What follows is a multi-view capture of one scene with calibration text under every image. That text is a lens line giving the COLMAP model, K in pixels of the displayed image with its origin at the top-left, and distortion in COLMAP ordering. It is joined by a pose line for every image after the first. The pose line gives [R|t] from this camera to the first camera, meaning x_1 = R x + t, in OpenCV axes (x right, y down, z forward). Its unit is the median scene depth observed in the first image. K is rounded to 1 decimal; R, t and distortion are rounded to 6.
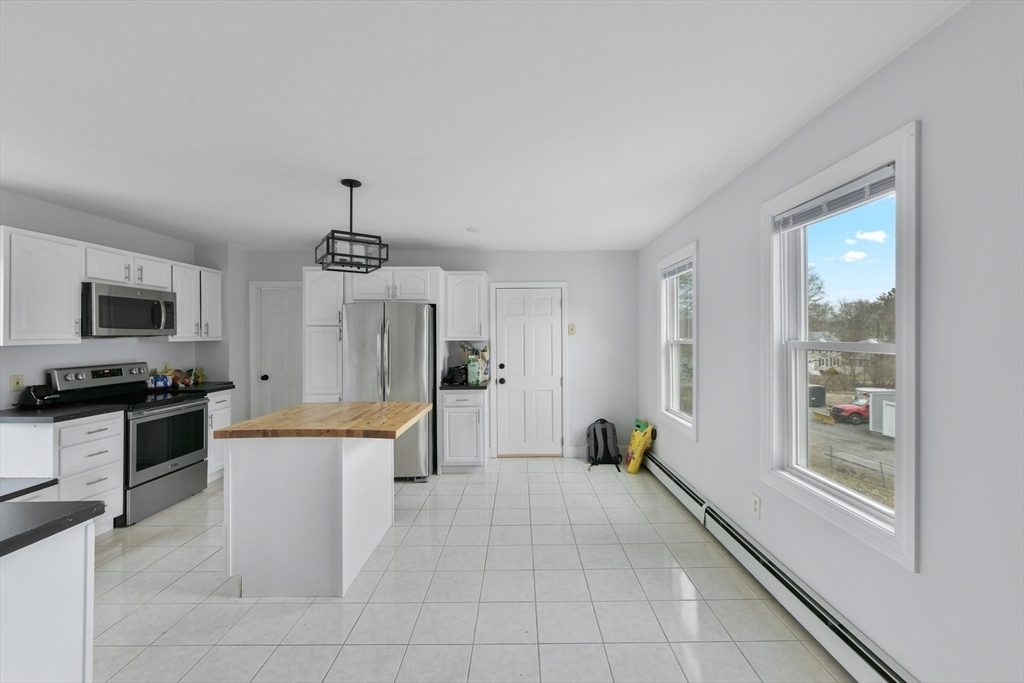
lens RADIAL K [[416.3, 0, 515.6], [0, 416.3, 333.5], [0, 0, 1]] dist [-0.001094, 0.002349]
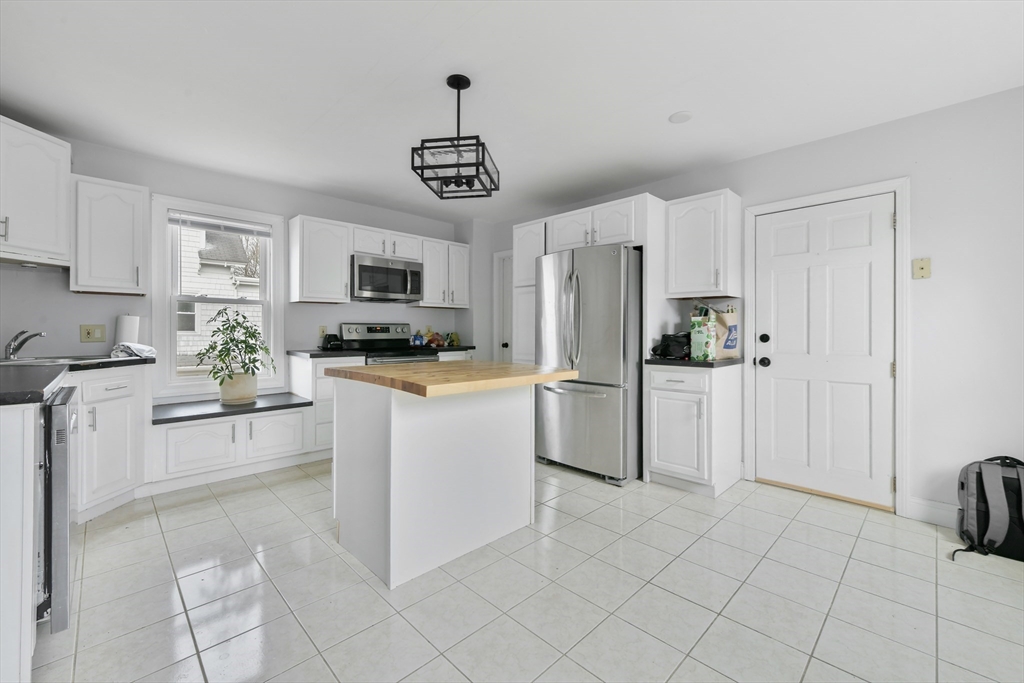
lens RADIAL K [[416.3, 0, 517.7], [0, 416.3, 332.5], [0, 0, 1]] dist [-0.001094, 0.002349]
pose [[0.706685, 0.007572, -0.707488, 0.166851], [-0.003176, 0.999967, 0.007530, 0.075132], [0.707521, -0.003075, 0.706685, 0.332703]]
